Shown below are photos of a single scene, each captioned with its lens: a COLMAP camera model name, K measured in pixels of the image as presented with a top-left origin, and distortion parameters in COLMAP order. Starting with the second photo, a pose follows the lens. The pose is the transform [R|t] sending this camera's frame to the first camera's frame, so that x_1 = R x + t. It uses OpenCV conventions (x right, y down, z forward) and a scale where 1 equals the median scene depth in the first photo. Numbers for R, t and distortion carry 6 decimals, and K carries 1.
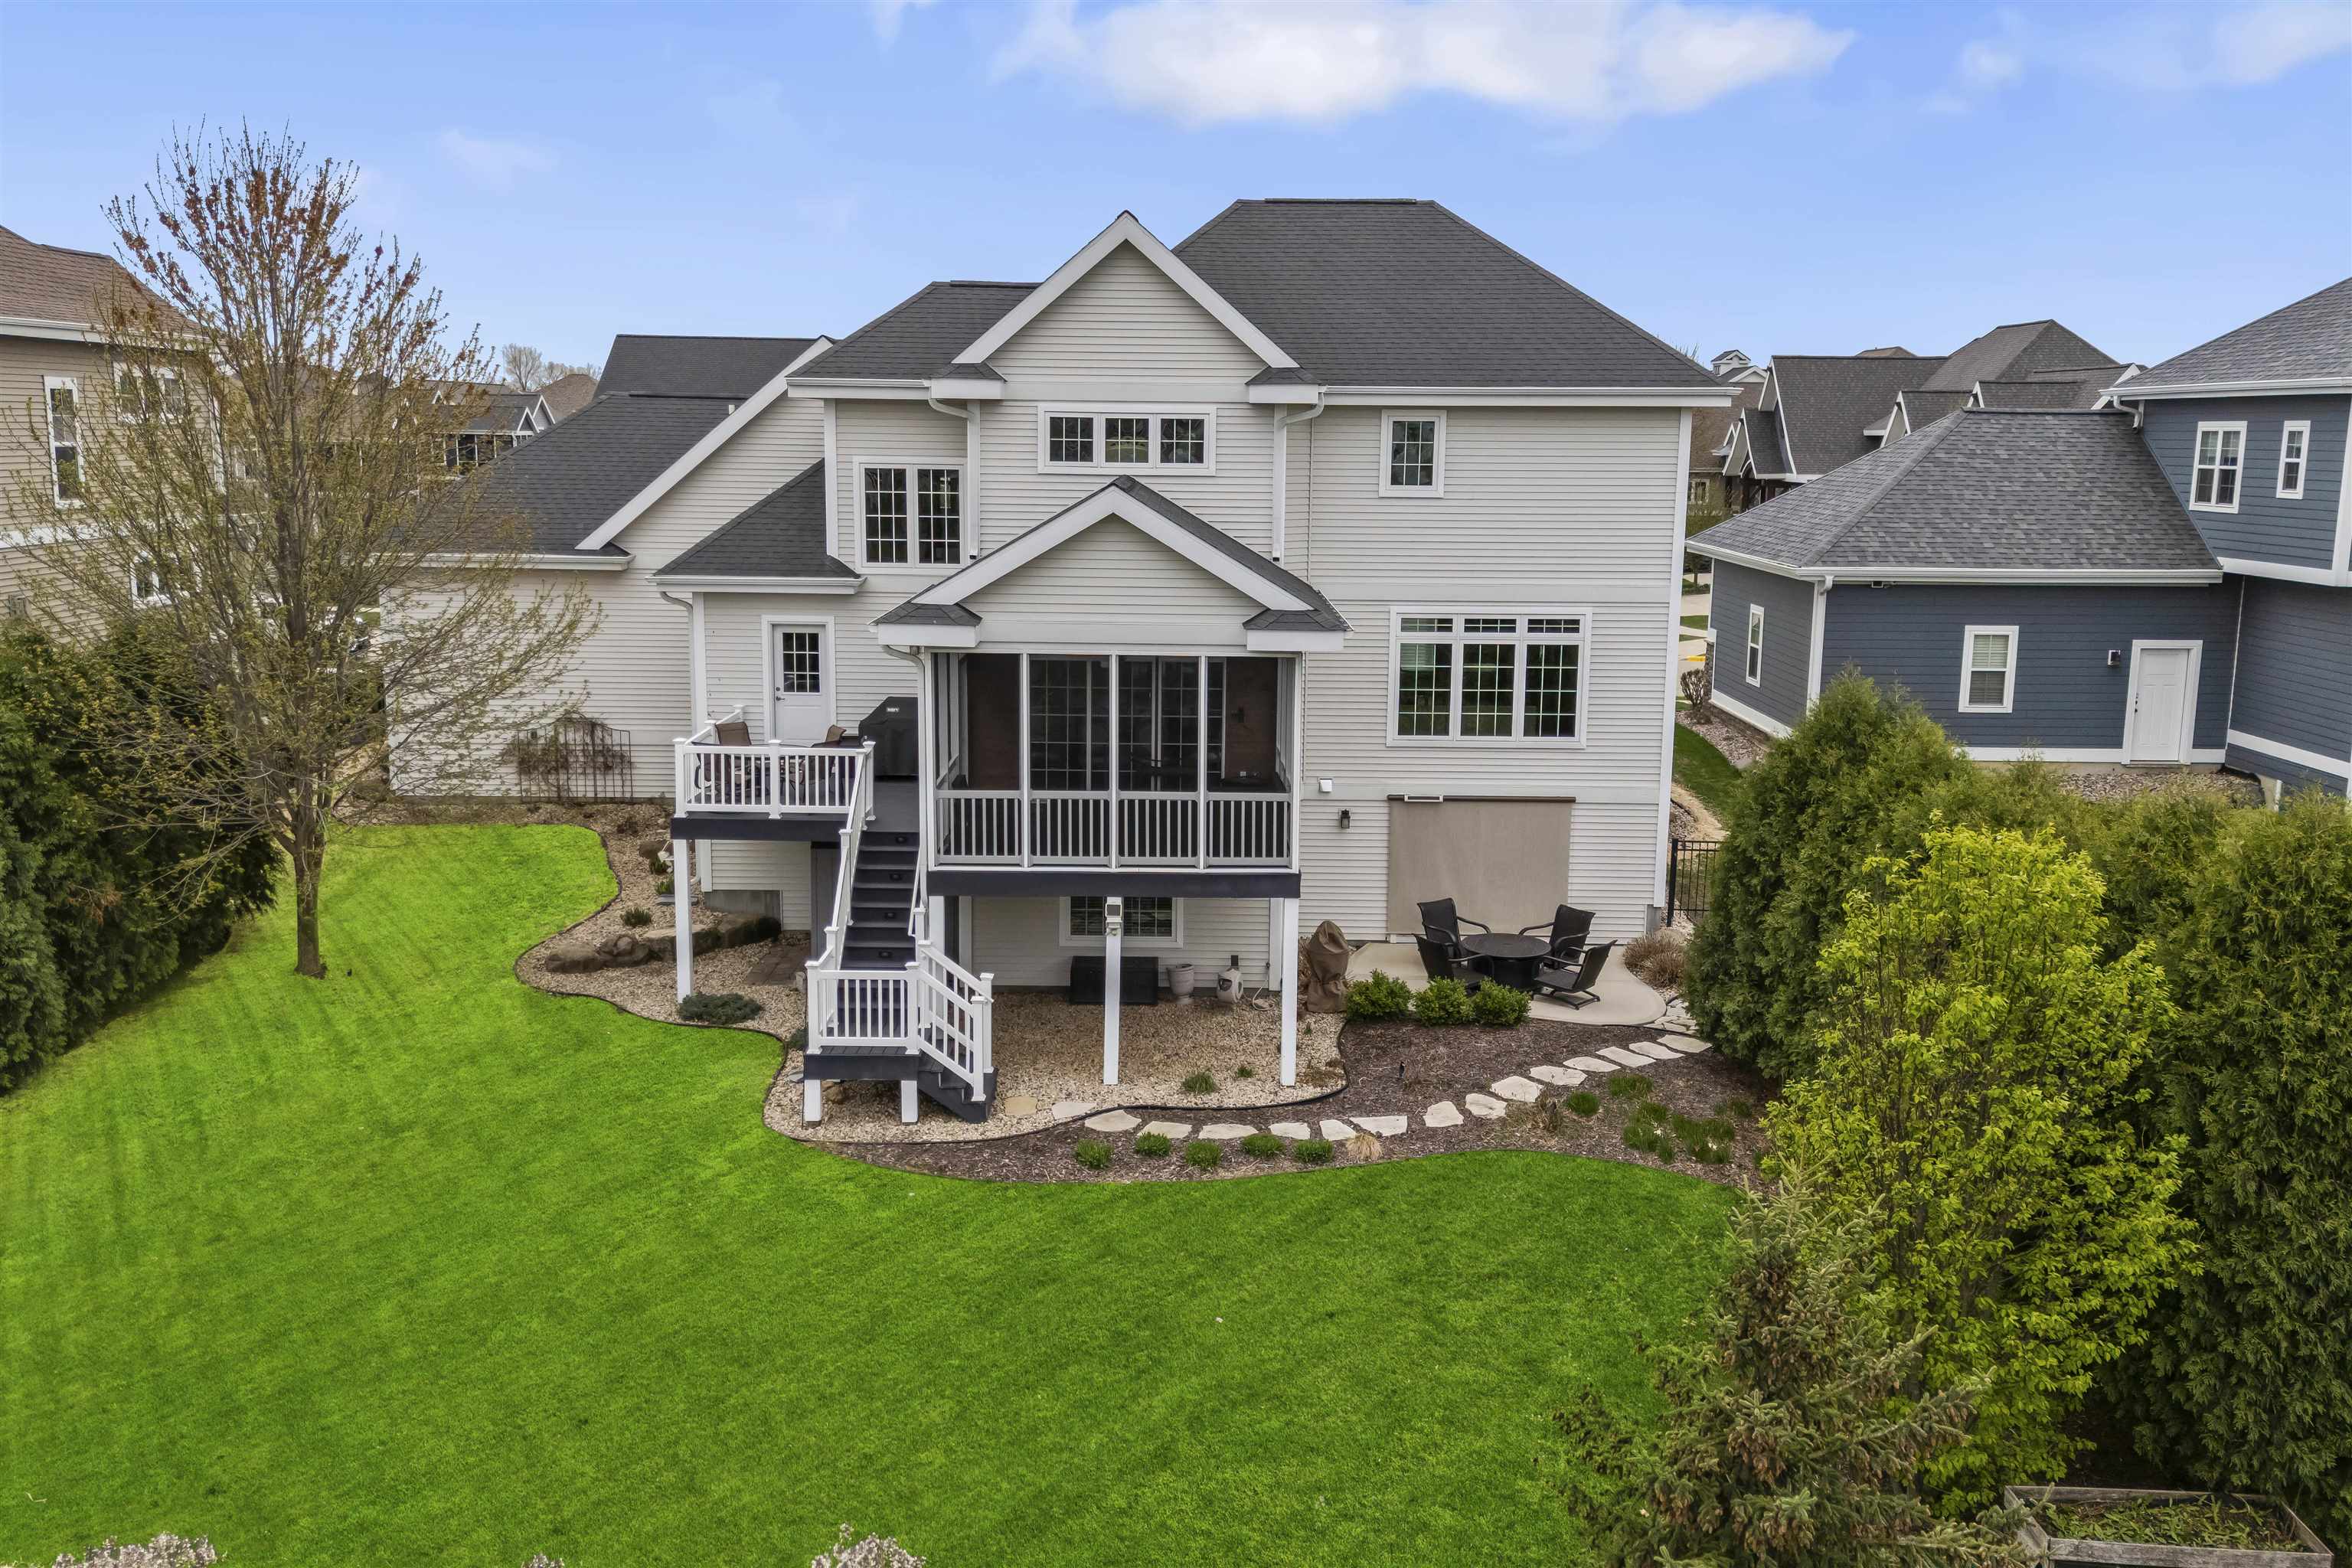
lens RADIAL K [[2007.4, 0, 1176.0], [0, 2007.4, 784.0], [0, 0, 1]] dist [0.134724, -0.221860]
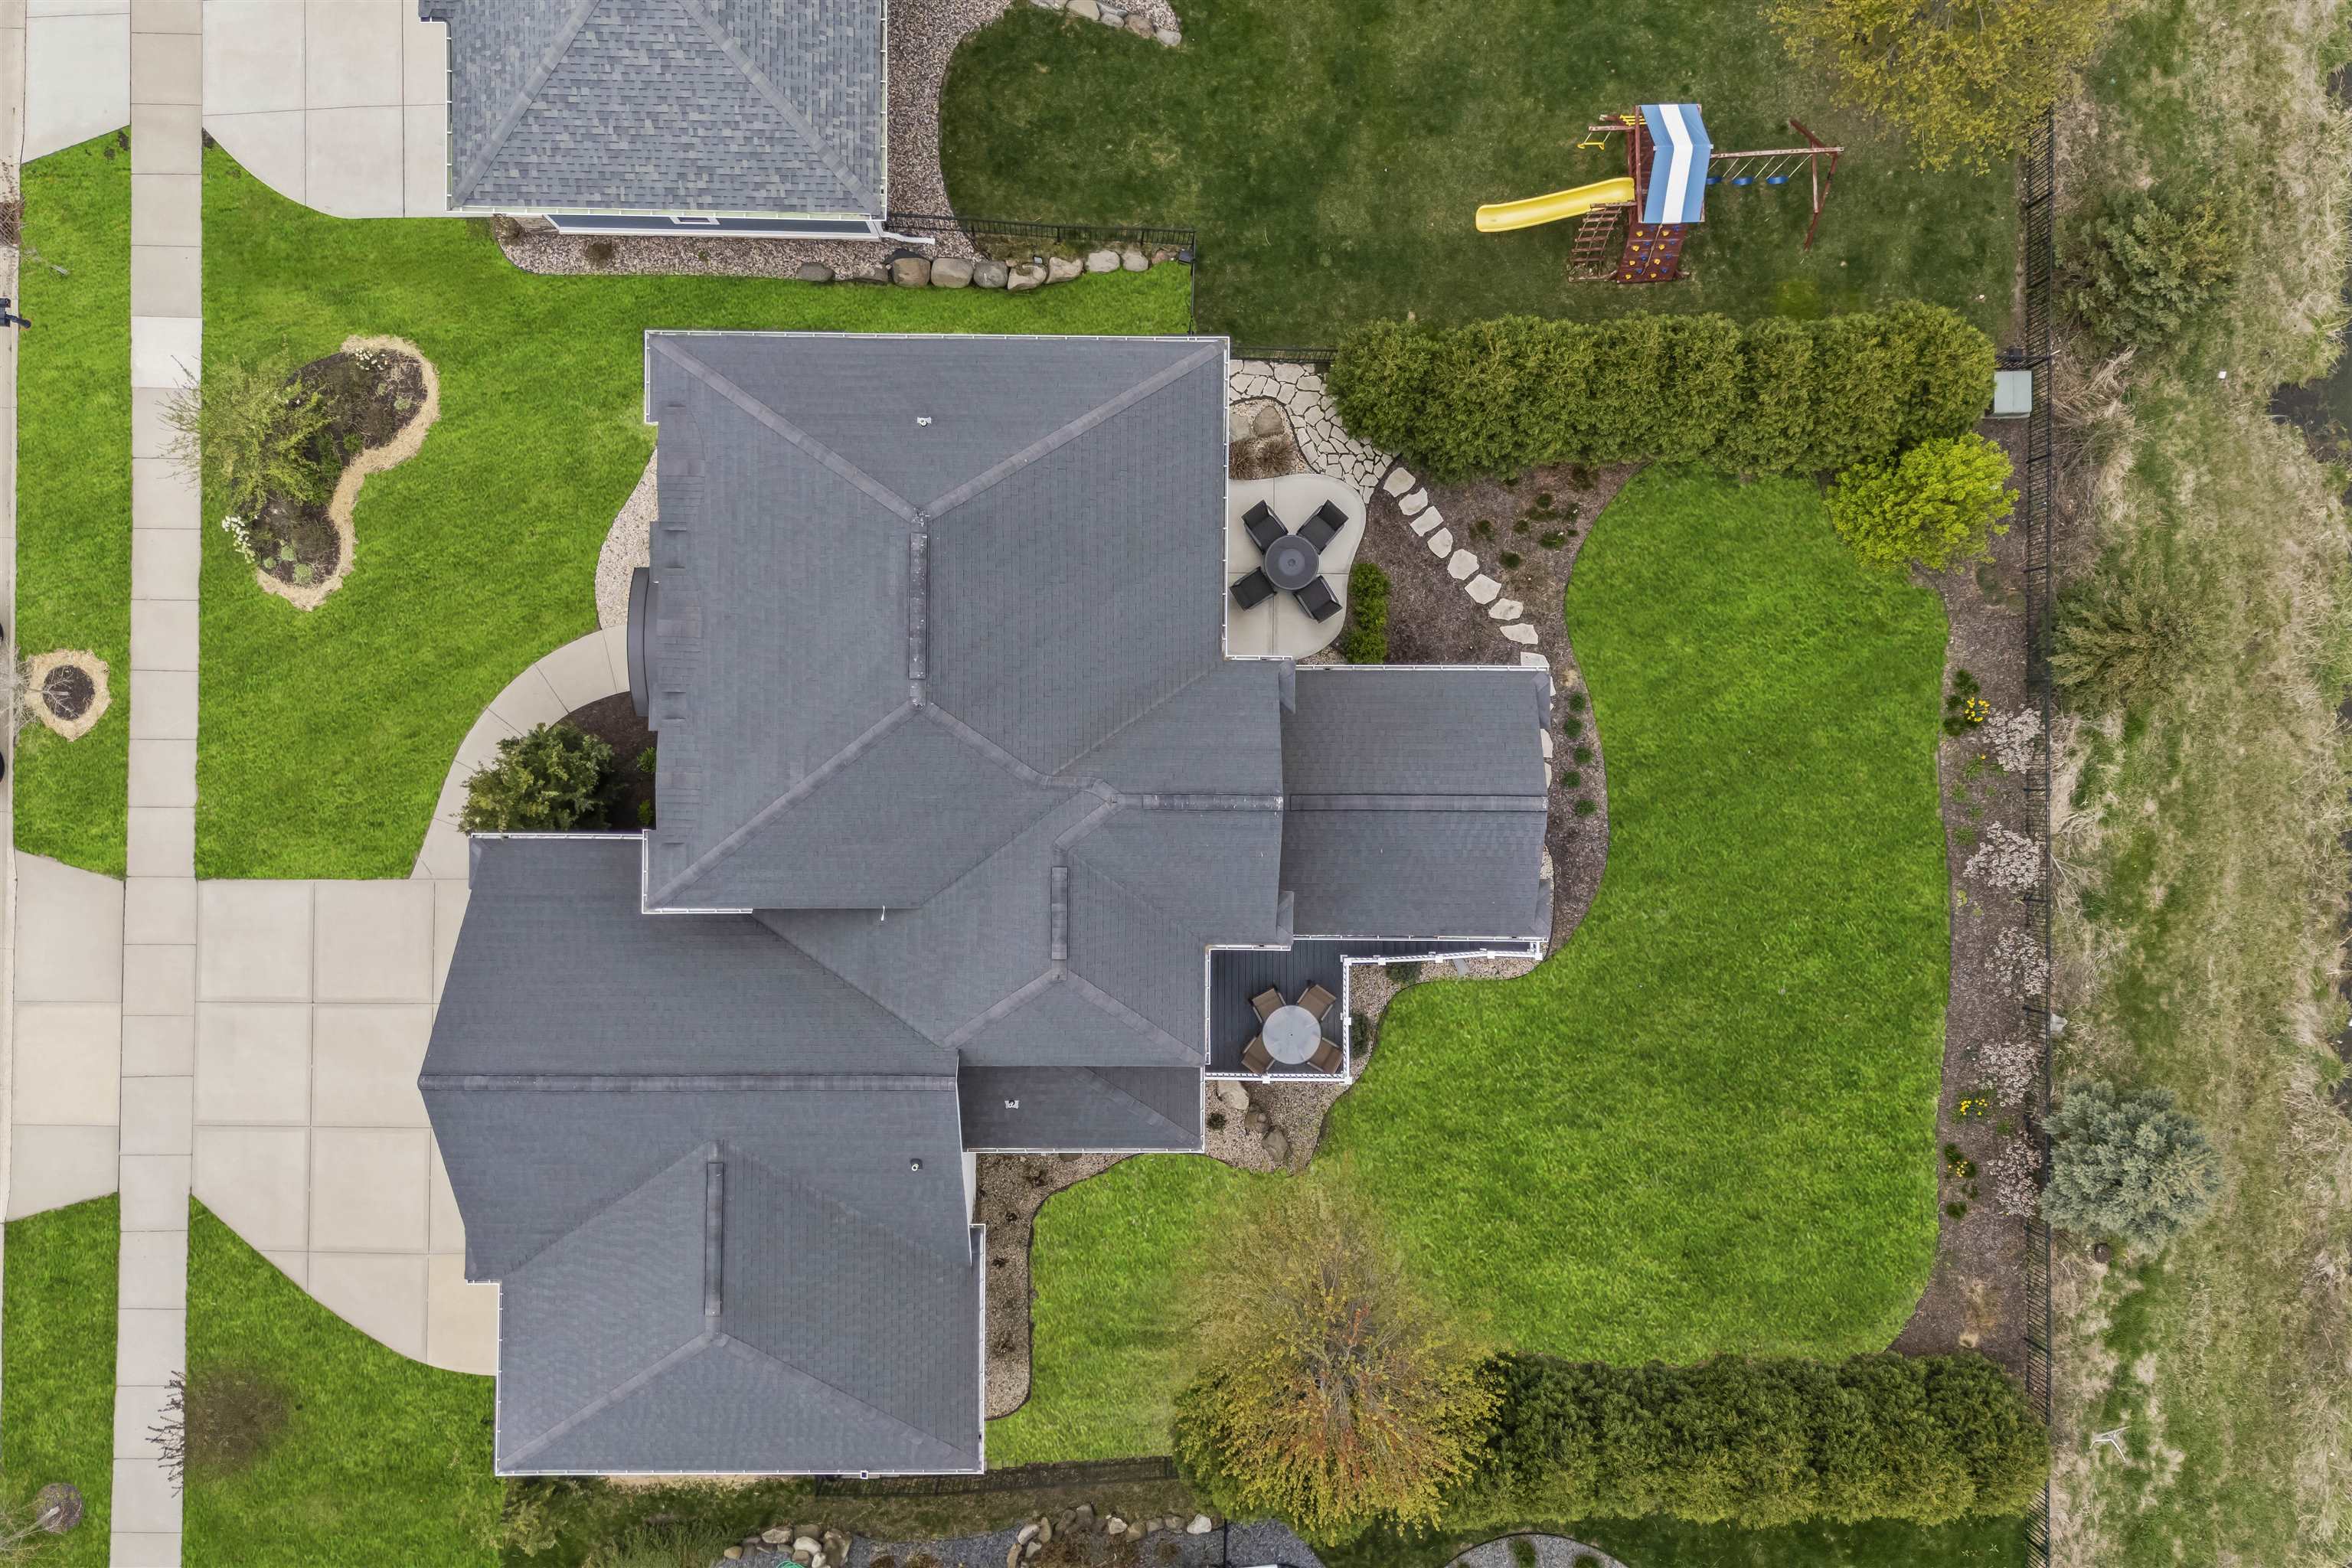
lens RADIAL K [[2007.4, 0, 1176.0], [0, 2007.4, 784.0], [0, 0, 1]] dist [0.134724, -0.221860]
pose [[0.002280, -0.999991, 0.003604, -0.020721], [0.172692, 0.003944, 0.984968, -1.575180], [-0.984973, -0.001624, 0.172699, 0.843436]]
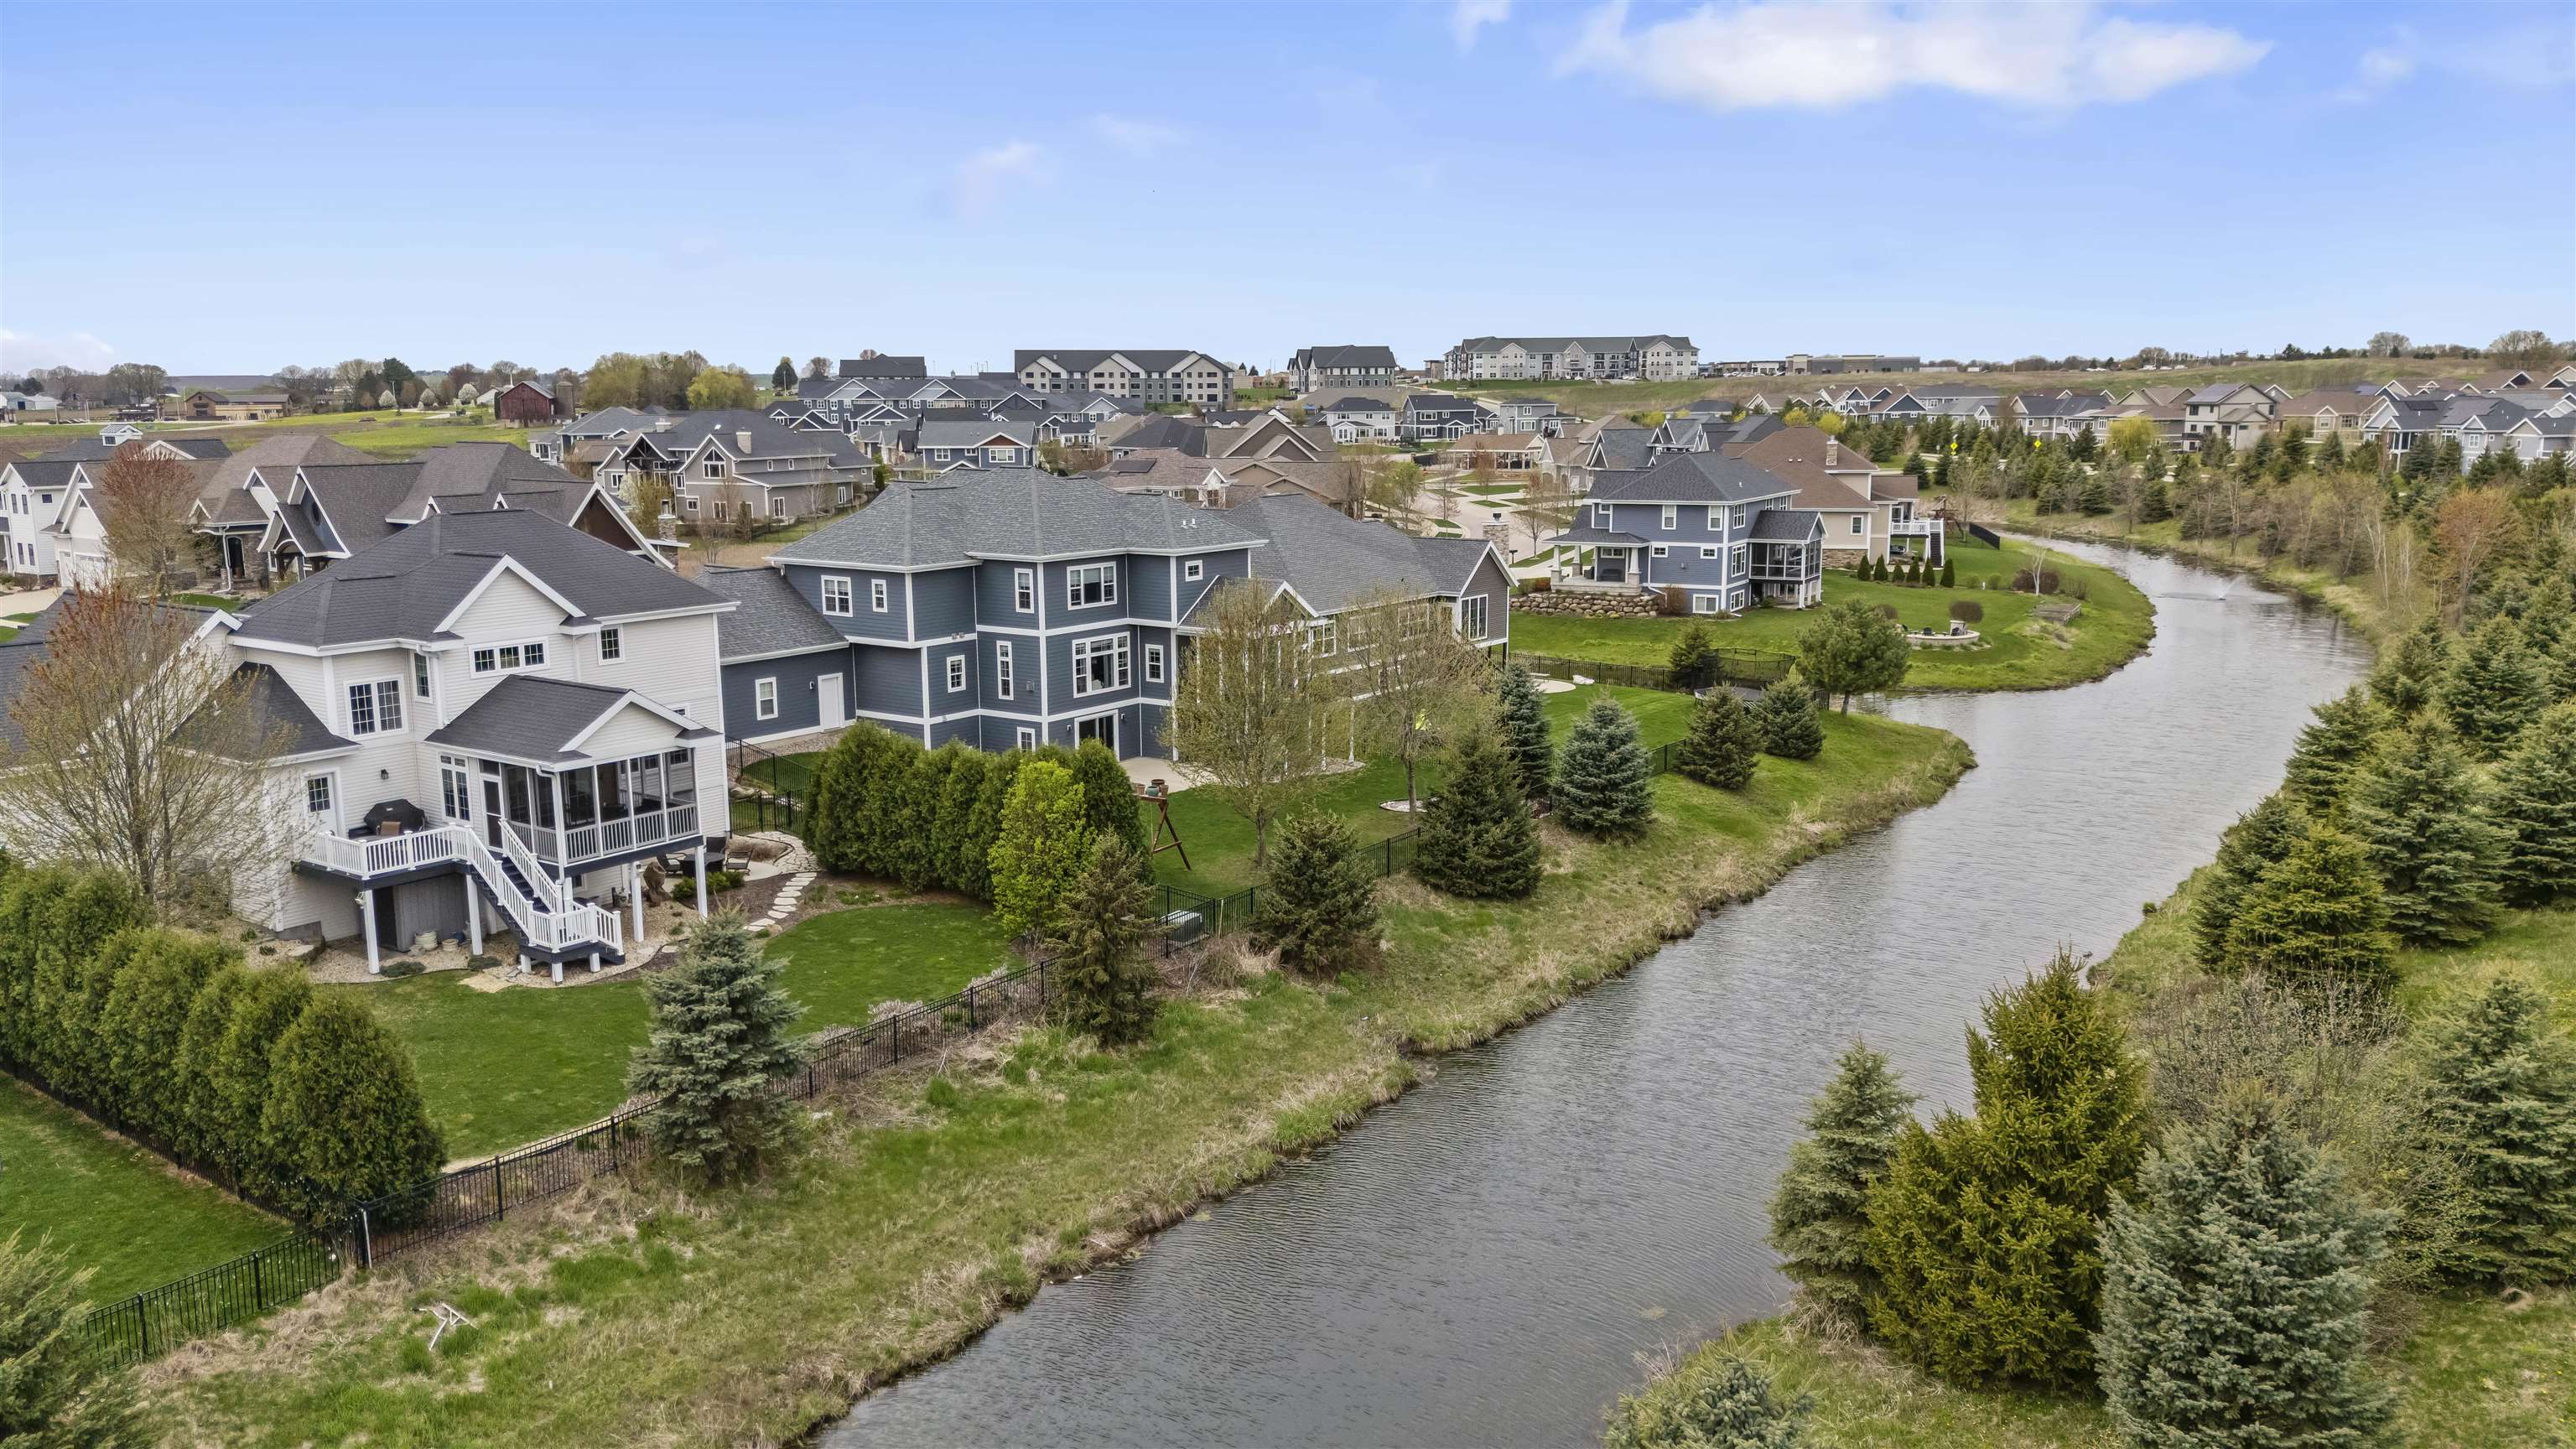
lens RADIAL K [[1885.2, 0, 1288.0], [0, 1885.2, 724.5], [0, 0, 1]] dist [0.039911, -0.005022]
pose [[0.581140, -0.155596, 0.798790, -1.164712], [0.151904, 0.985041, 0.081362, -0.144654], [-0.799501, 0.074057, 0.596083, -0.820126]]
